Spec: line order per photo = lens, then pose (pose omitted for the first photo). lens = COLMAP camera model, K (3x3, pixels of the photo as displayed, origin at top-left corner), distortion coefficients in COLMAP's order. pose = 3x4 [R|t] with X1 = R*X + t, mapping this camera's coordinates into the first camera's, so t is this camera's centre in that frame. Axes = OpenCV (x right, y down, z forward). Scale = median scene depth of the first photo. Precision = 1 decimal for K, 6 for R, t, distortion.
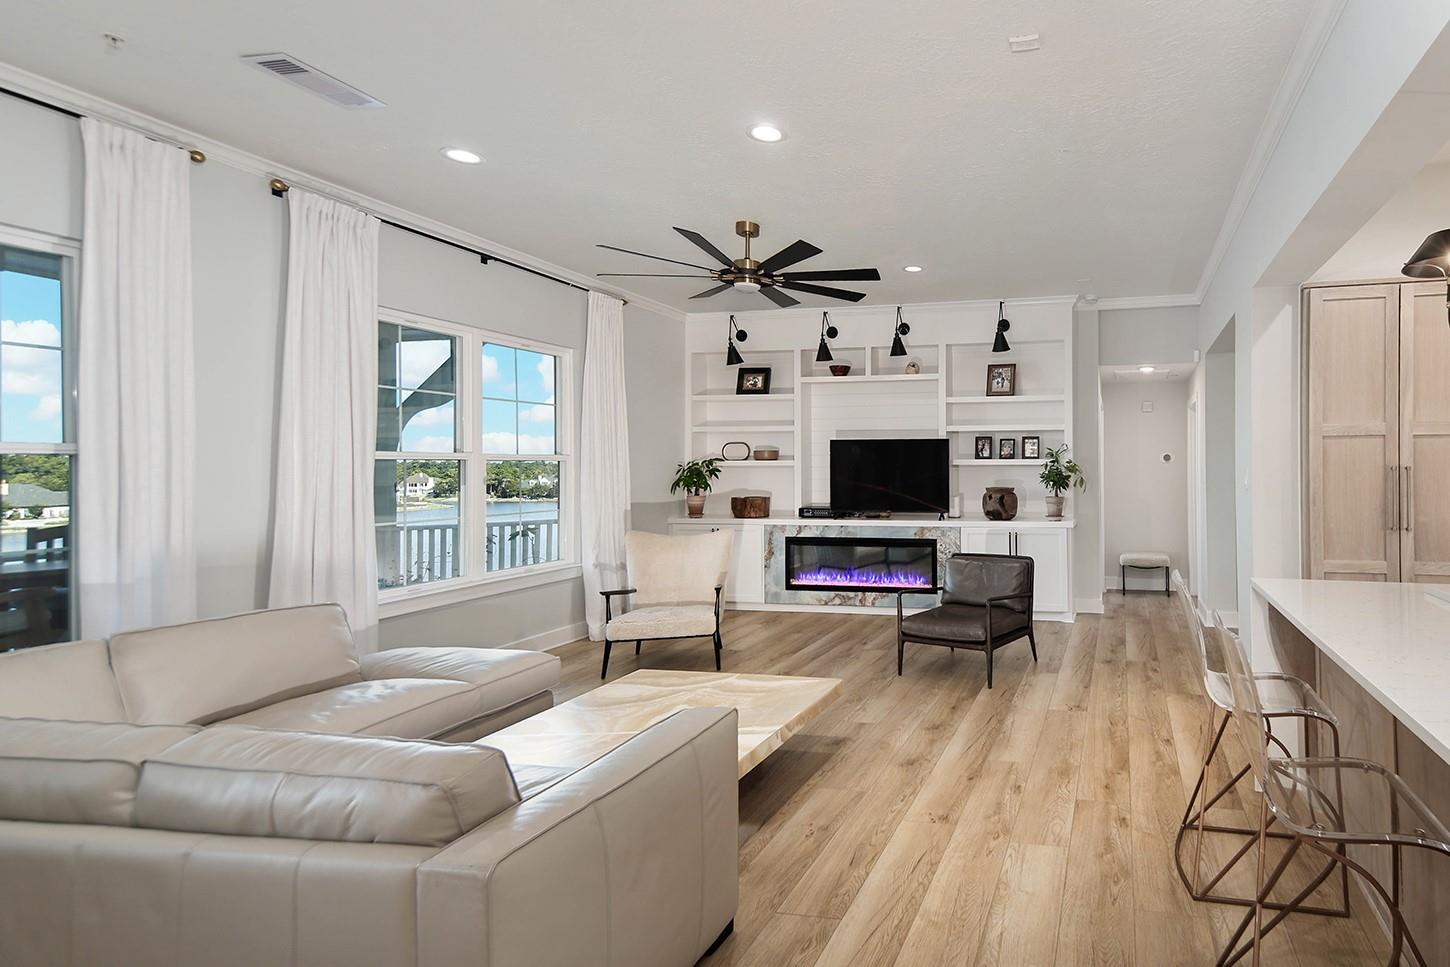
lens RADIAL K [[840.3, 0, 970.5], [0, 840.3, 468.9], [0, 0, 1]] dist [0.060602, -0.000546]
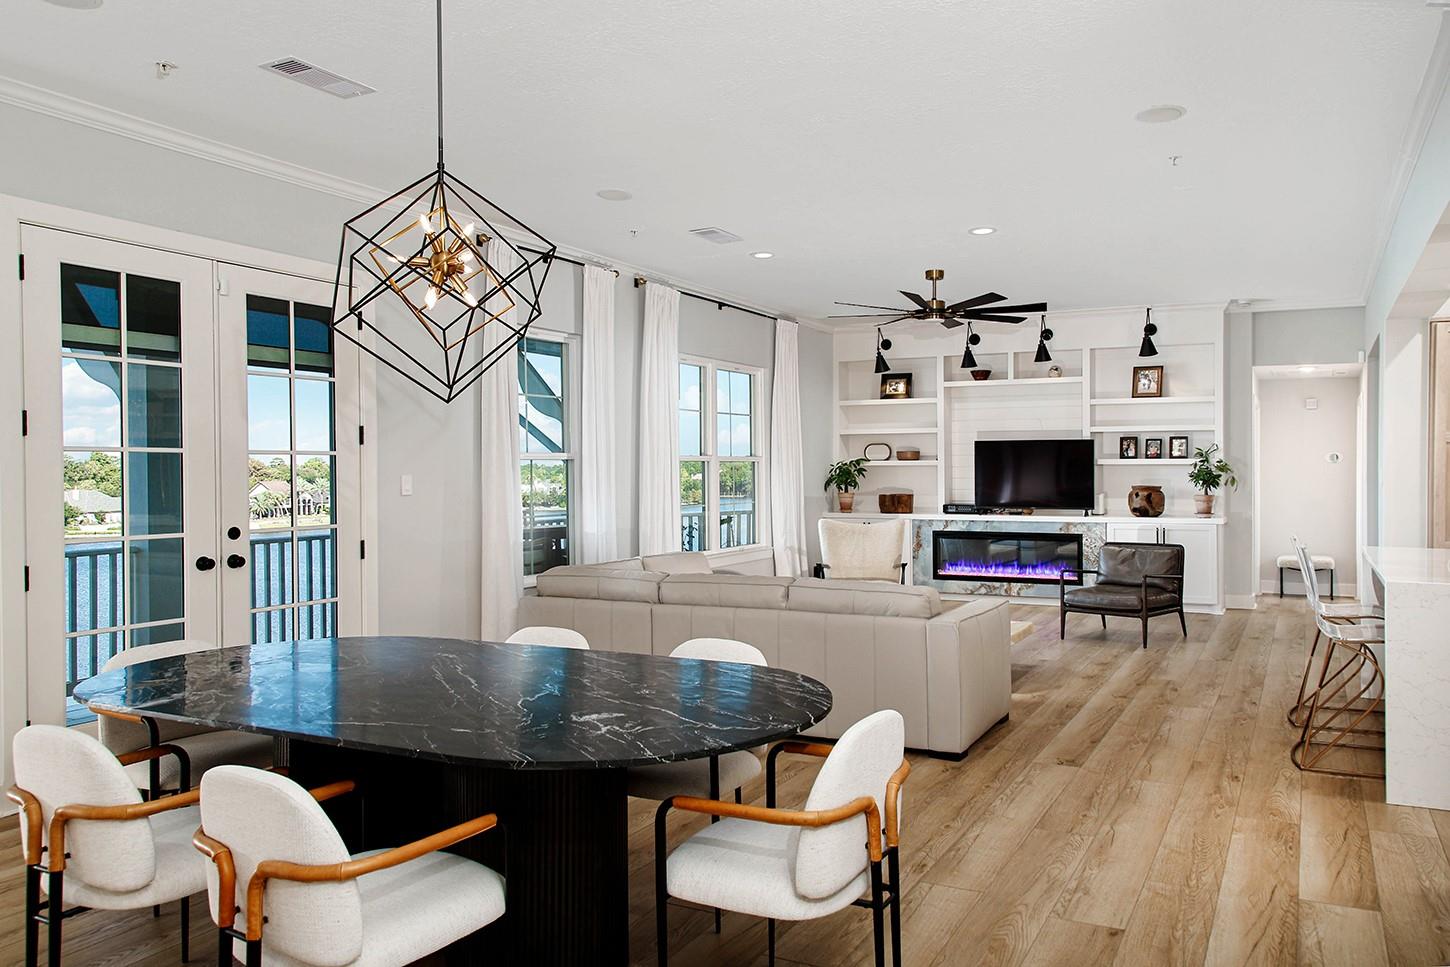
lens RADIAL K [[1346.9, 0, 595.8], [0, 1346.9, 483.3], [0, 0, 1]] dist [0.008533, 0.021994]
pose [[0.948086, 0.003367, -0.317995, -0.079022], [0.000116, 0.999940, 0.010934, 0.000504], [0.318013, -0.010403, 0.948029, -0.792173]]
